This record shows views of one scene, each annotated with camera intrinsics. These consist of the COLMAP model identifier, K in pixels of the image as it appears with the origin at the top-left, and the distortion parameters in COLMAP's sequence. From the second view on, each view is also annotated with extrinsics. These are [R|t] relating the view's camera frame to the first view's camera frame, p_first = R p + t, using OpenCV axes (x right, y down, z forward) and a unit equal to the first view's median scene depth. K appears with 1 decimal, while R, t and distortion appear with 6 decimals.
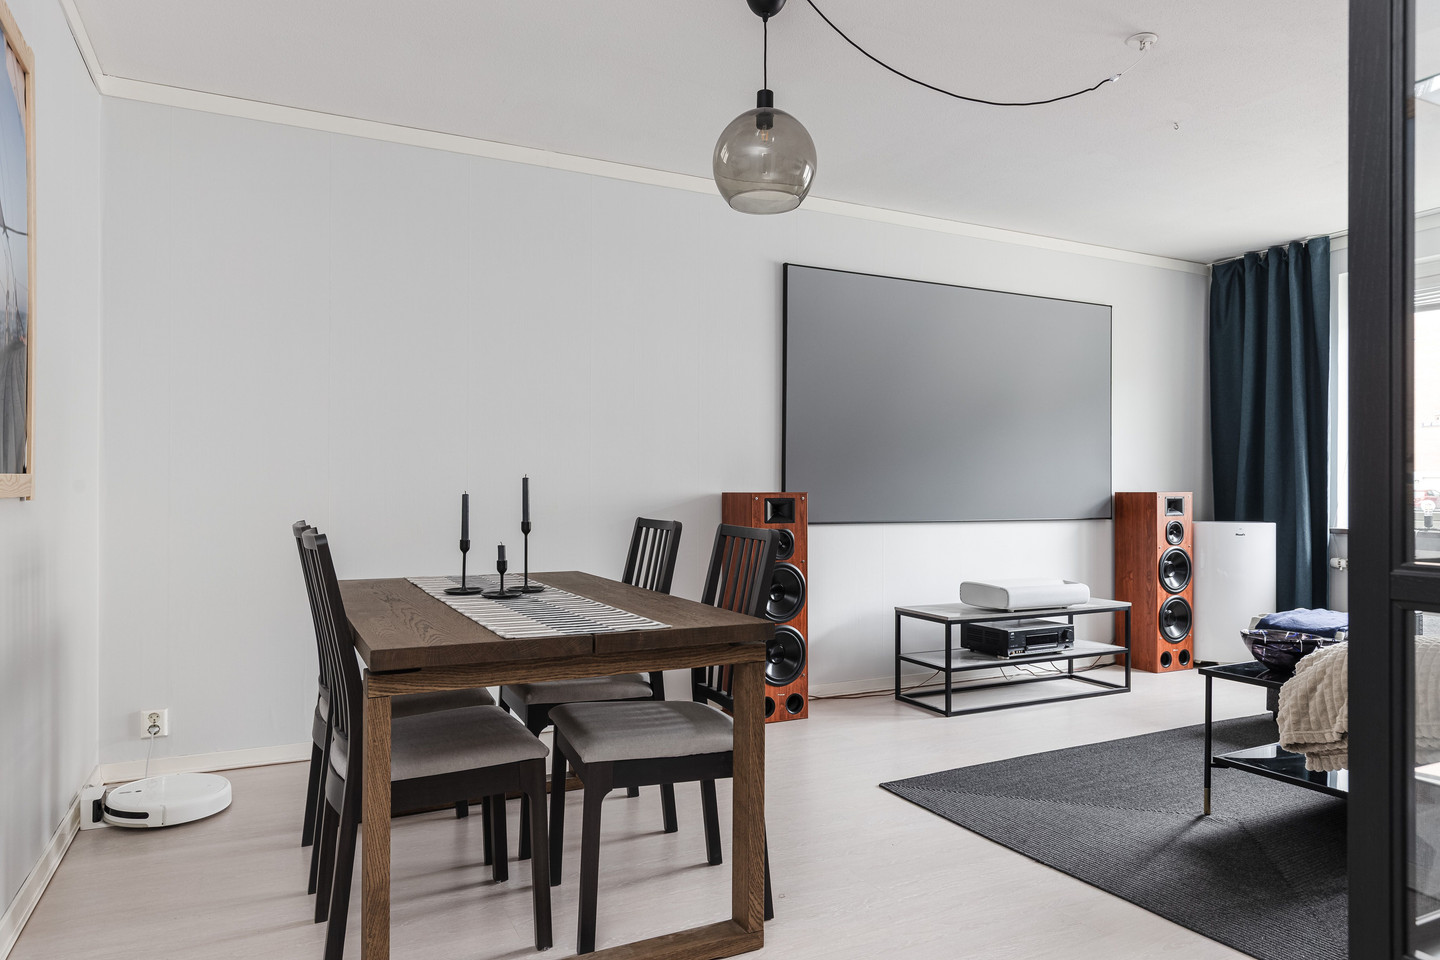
lens RADIAL K [[906.8, 0, 719.4], [0, 906.8, 490.2], [0, 0, 1]] dist [0.001293, -0.000210]
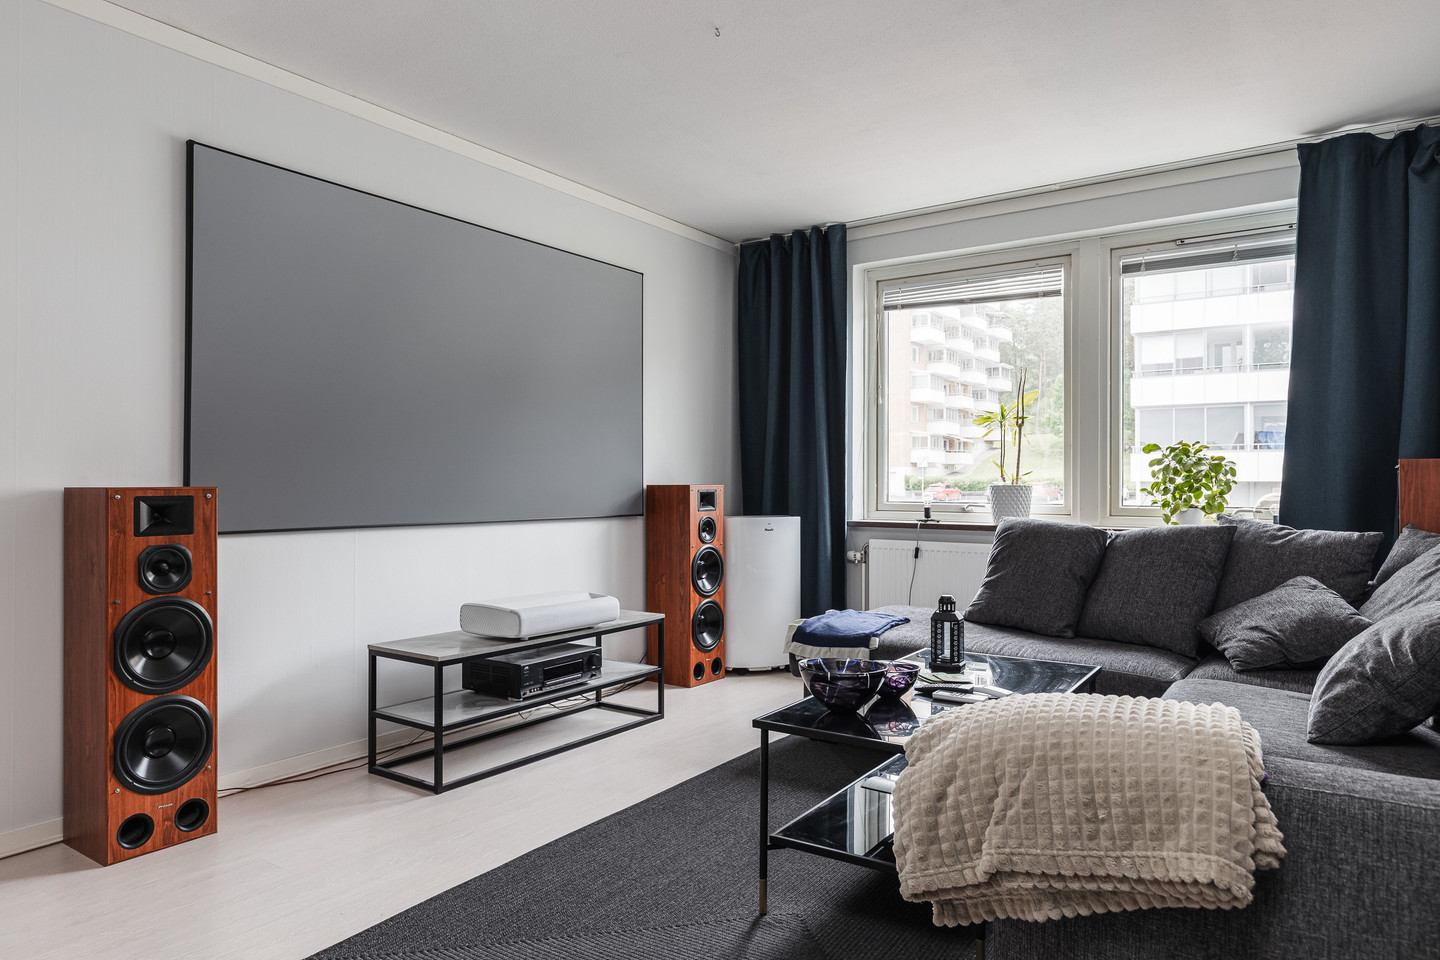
lens RADIAL K [[906.8, 0, 720.3], [0, 906.8, 477.3], [0, 0, 1]] dist [0.001293, -0.000210]
pose [[0.879827, 0.001360, 0.475292, 0.097048], [0.001966, 0.999977, -0.006502, 0.000573], [-0.475290, 0.006655, 0.879804, 0.230110]]
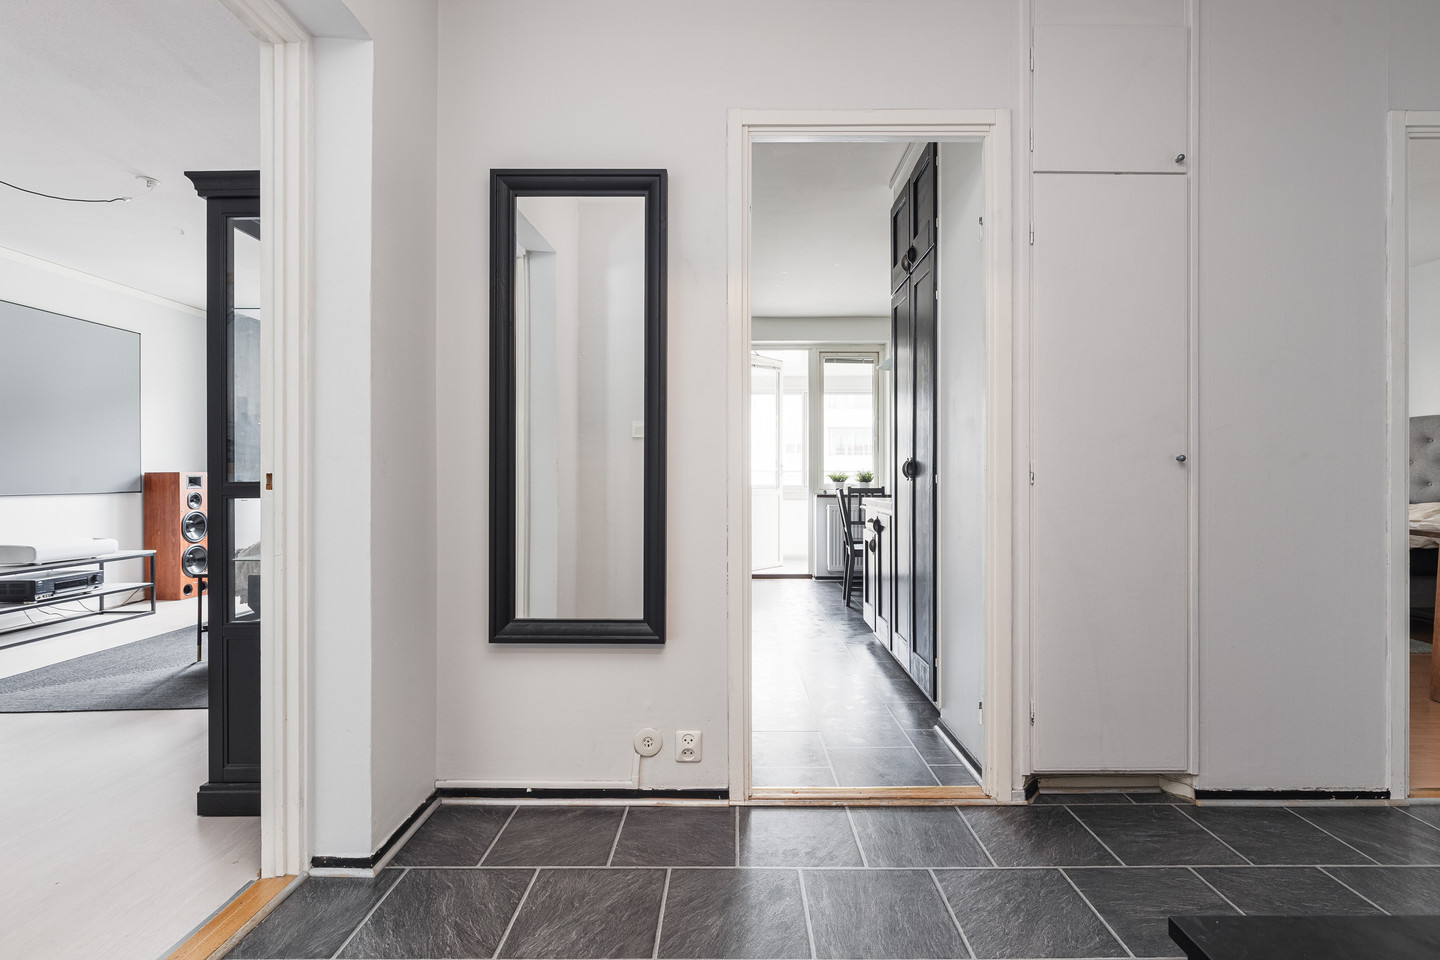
lens RADIAL K [[681.4, 0, 728.2], [0, 681.4, 473.9], [0, 0, 1]] dist [0.001465, 0.003518]
pose [[0.454848, -0.000072, 0.890569, -0.089097], [0.005584, 0.999981, -0.002772, 0.014491], [-0.890551, 0.006234, 0.454840, -0.283675]]
